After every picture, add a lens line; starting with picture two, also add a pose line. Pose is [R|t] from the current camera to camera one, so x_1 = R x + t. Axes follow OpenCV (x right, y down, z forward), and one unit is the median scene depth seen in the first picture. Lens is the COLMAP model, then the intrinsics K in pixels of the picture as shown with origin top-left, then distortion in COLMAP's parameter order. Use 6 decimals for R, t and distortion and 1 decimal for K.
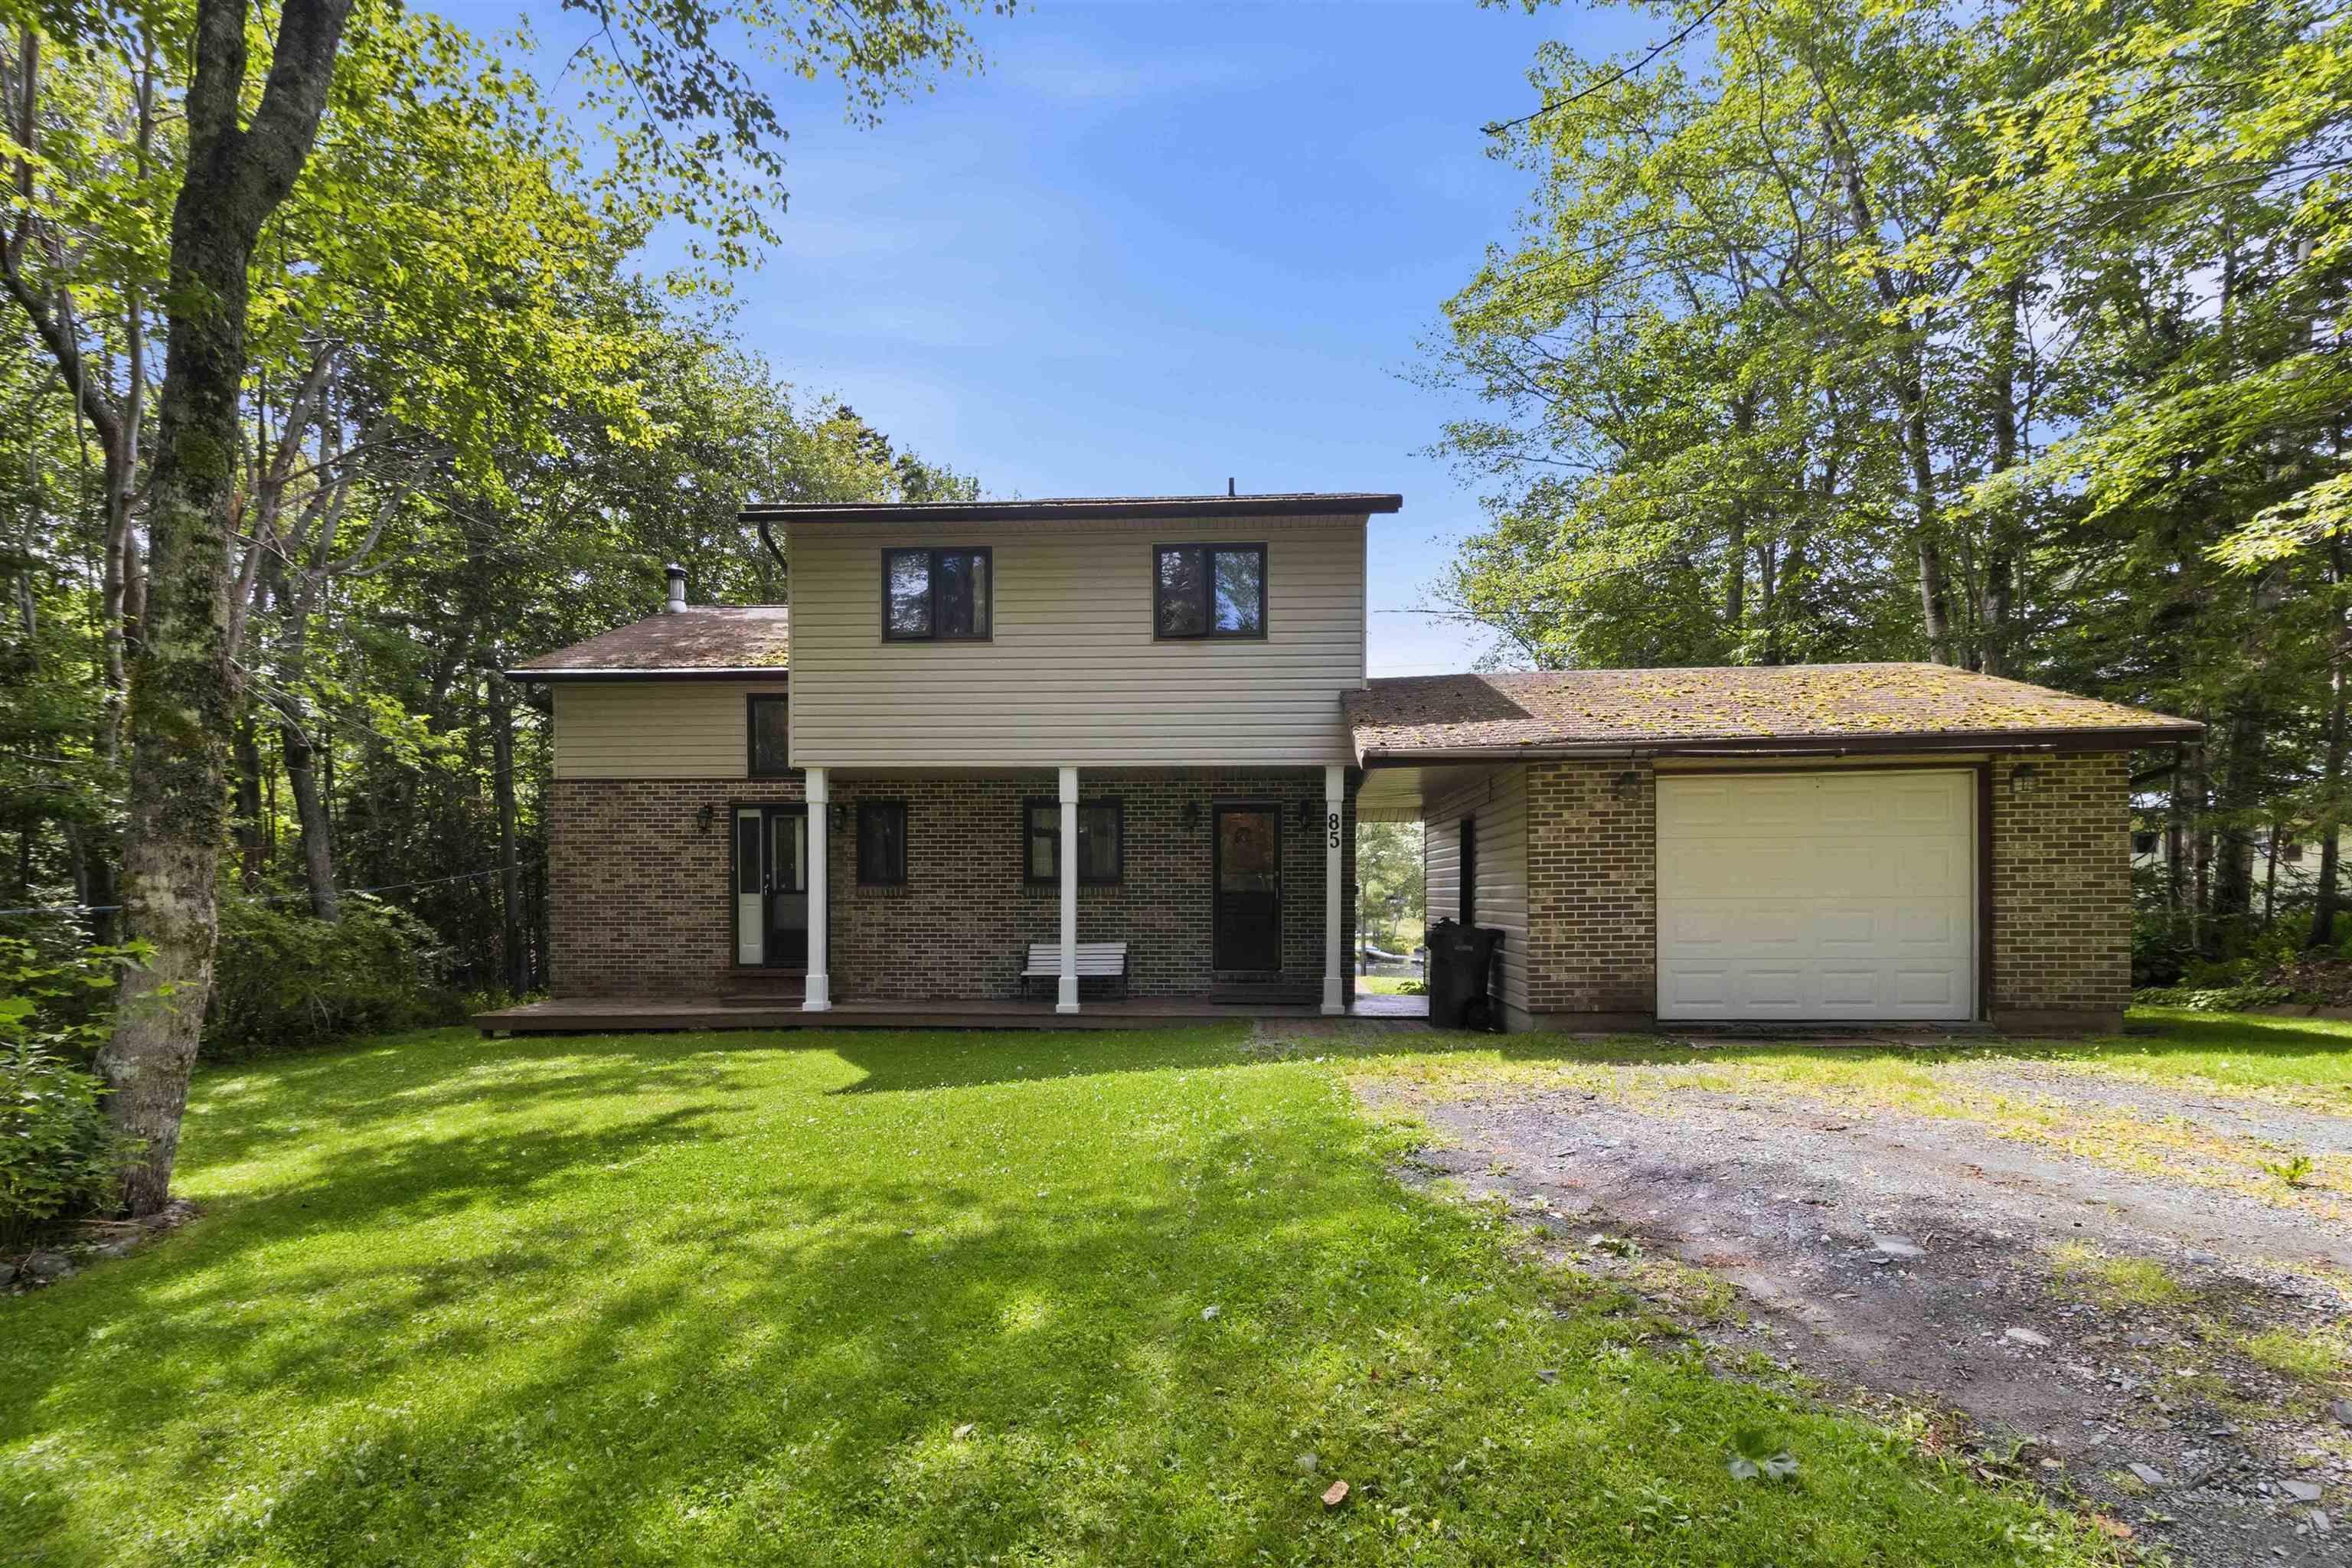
lens RADIAL K [[1137.5, 0, 1203.8], [0, 1137.5, 862.3], [0, 0, 1]] dist [0.005873, 0.000560]
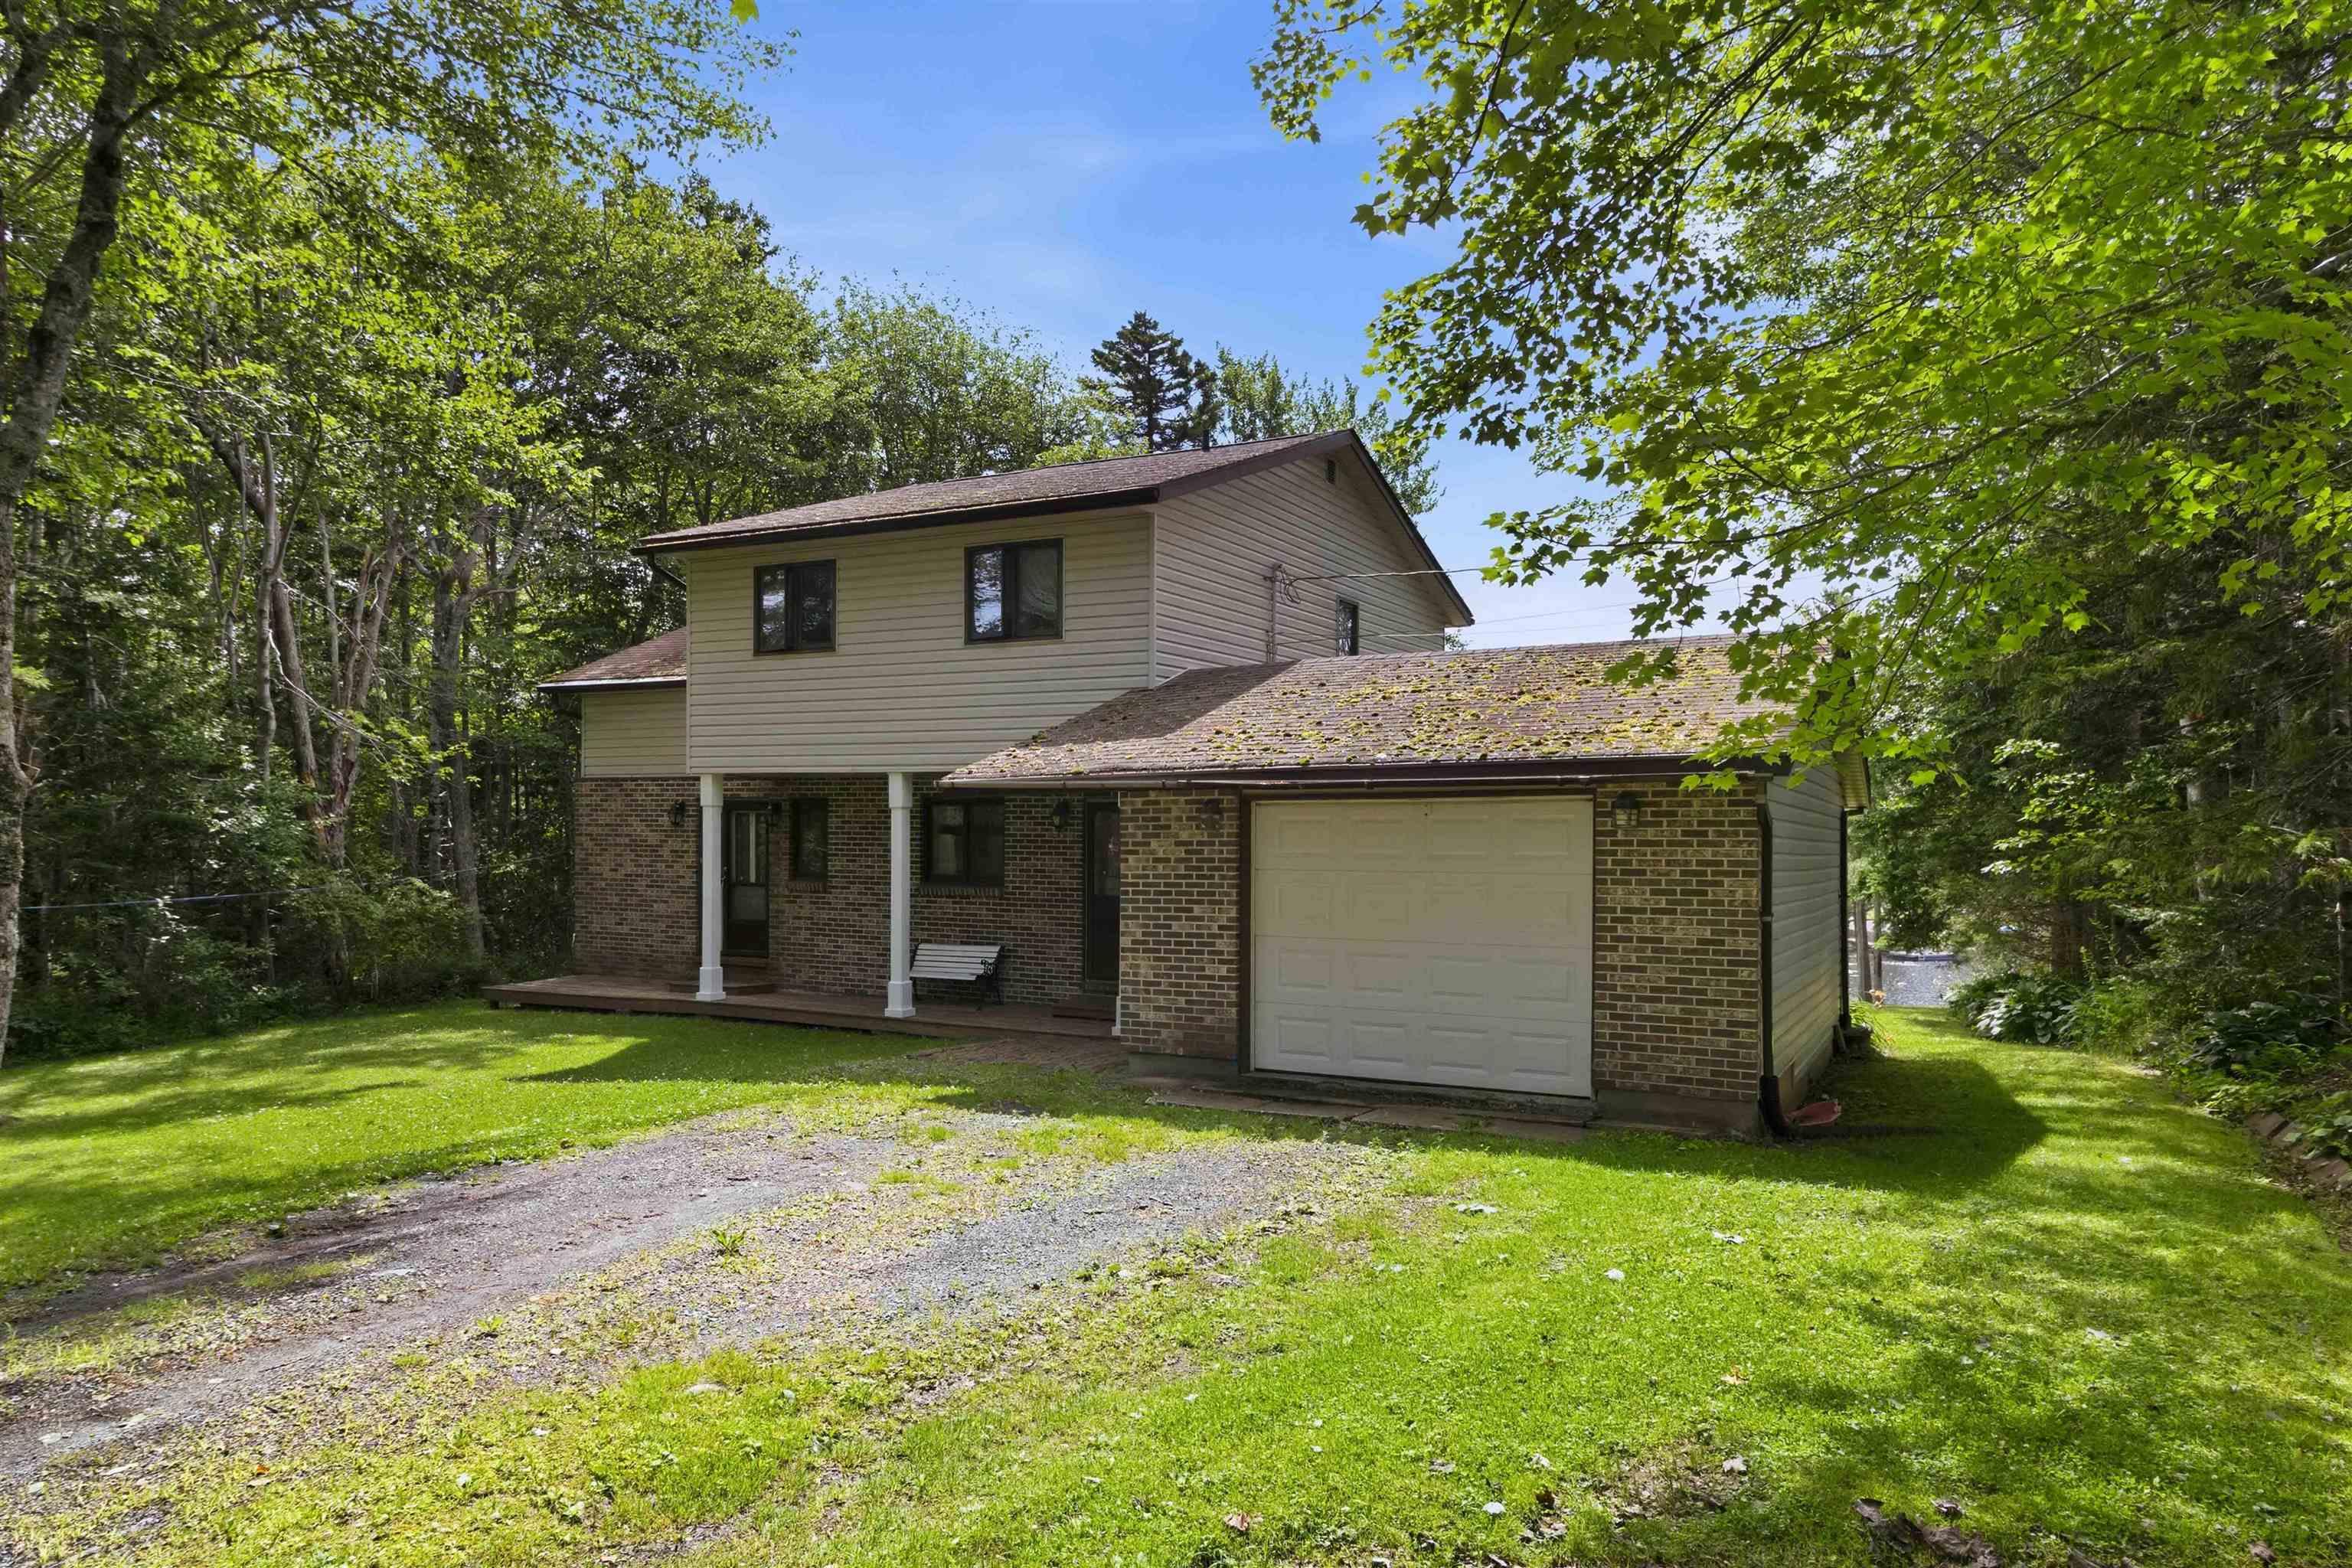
lens RADIAL K [[1446.8, 0, 1177.9], [0, 1446.8, 780.7], [0, 0, 1]] dist [-0.003513, 0.000064]
pose [[0.912988, -0.003633, -0.407971, 0.641442], [-0.002976, 0.999874, -0.015565, -0.058450], [0.407976, 0.015424, 0.912862, -0.067932]]
